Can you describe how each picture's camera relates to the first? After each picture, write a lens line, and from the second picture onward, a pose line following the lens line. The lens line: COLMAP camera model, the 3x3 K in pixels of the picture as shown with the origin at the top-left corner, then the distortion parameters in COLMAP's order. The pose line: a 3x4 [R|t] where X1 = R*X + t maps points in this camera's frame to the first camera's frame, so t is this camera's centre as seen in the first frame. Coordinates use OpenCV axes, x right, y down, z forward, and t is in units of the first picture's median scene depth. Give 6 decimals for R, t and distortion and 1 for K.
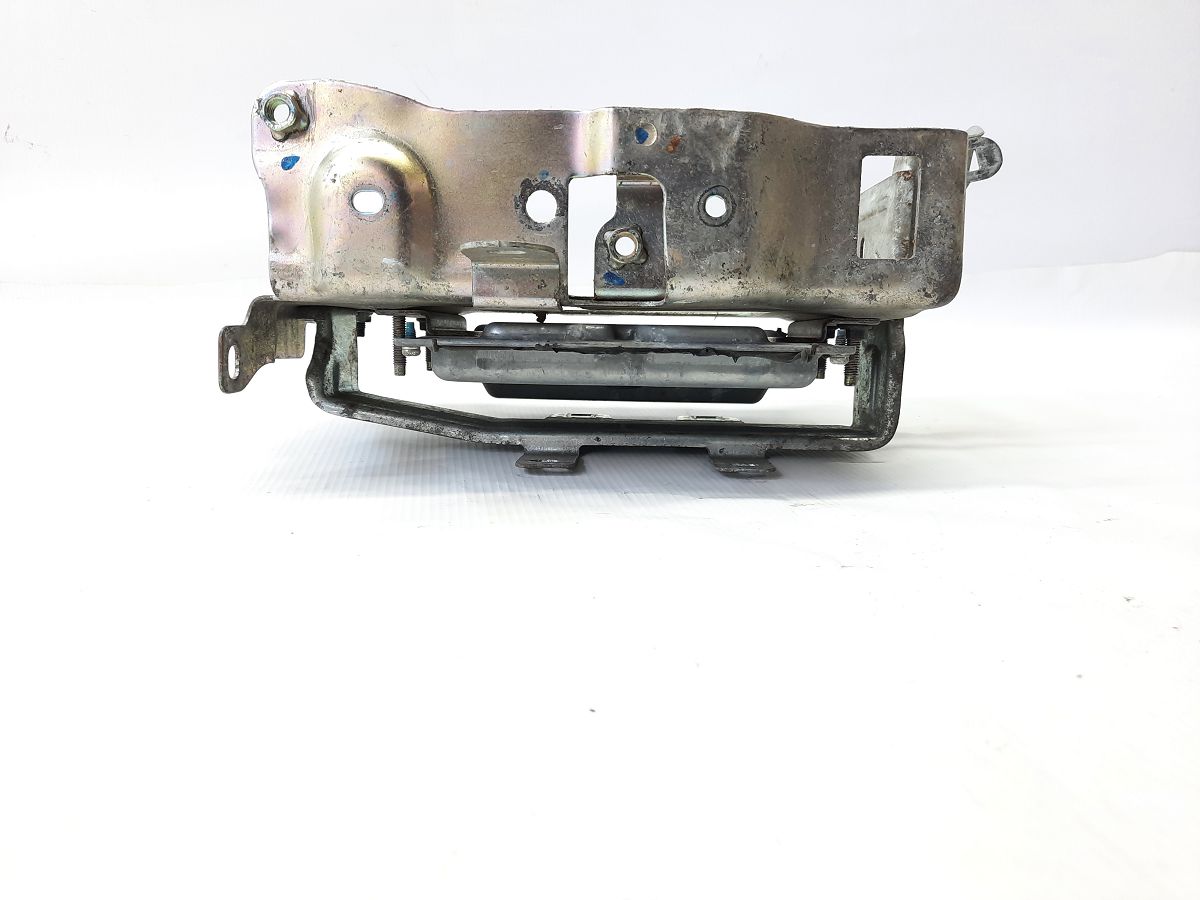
lens RADIAL K [[934.0, 0, 595.0], [0, 934.0, 449.9], [0, 0, 1]] dist [0.002167, -0.063506]
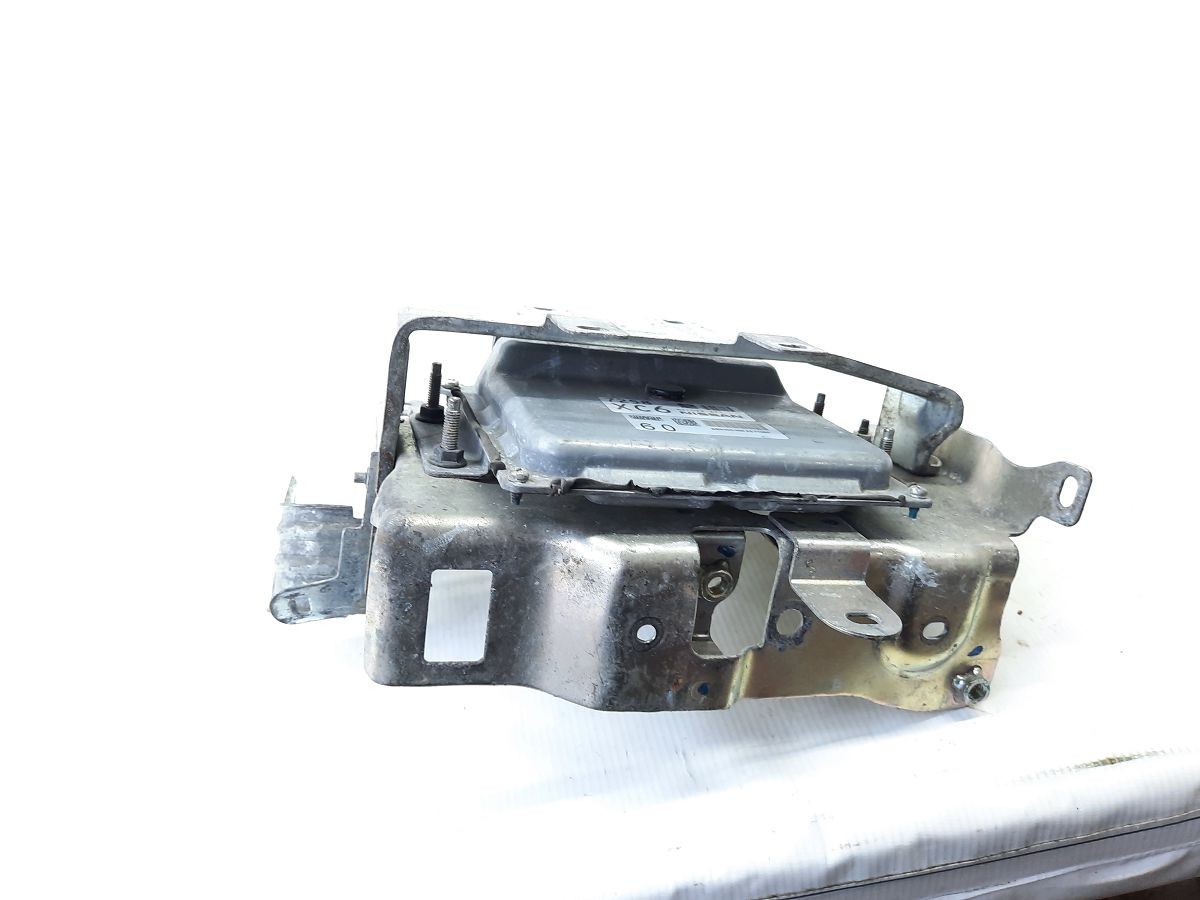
lens RADIAL K [[934.0, 0, 595.0], [0, 934.0, 449.9], [0, 0, 1]] dist [0.002167, -0.063506]
pose [[-0.967223, -0.042121, -0.250410, 0.434019], [0.143811, -0.903614, -0.403486, 0.318826], [-0.209279, -0.426272, 0.880054, 0.182713]]
